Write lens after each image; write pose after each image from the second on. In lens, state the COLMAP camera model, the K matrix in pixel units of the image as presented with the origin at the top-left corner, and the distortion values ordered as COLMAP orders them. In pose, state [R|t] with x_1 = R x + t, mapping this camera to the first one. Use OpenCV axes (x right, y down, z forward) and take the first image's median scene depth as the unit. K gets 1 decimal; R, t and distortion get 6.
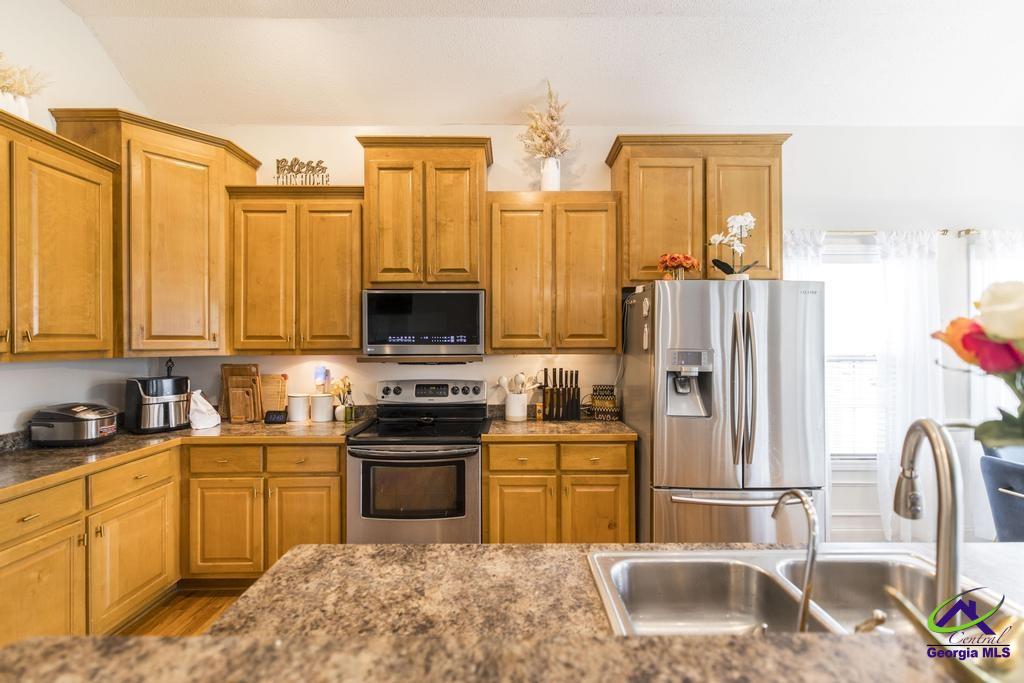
lens RADIAL K [[440.5, 0, 512.7], [0, 440.5, 341.3], [0, 0, 1]] dist [0.001242, 0.000018]
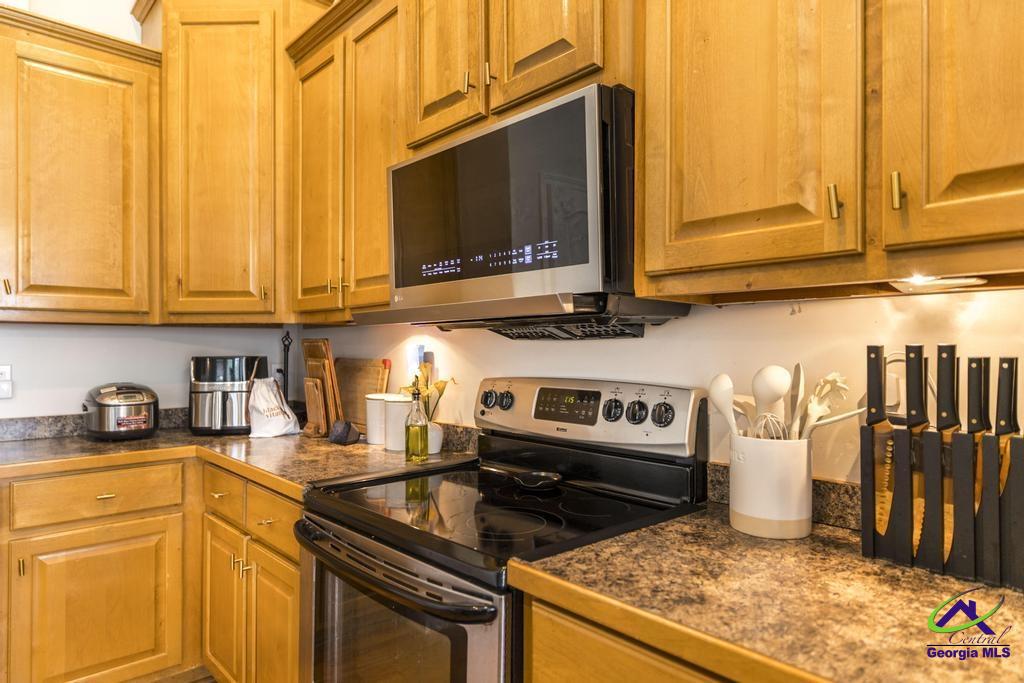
lens RADIAL K [[618.6, 0, 512.7], [0, 618.6, 344.3], [0, 0, 1]] dist [-0.000739, 0.000920]
pose [[0.682446, -0.001550, -0.730934, 0.203003], [-0.000837, 0.999995, -0.002902, 0.065539], [0.730935, 0.002593, 0.682442, 0.656645]]
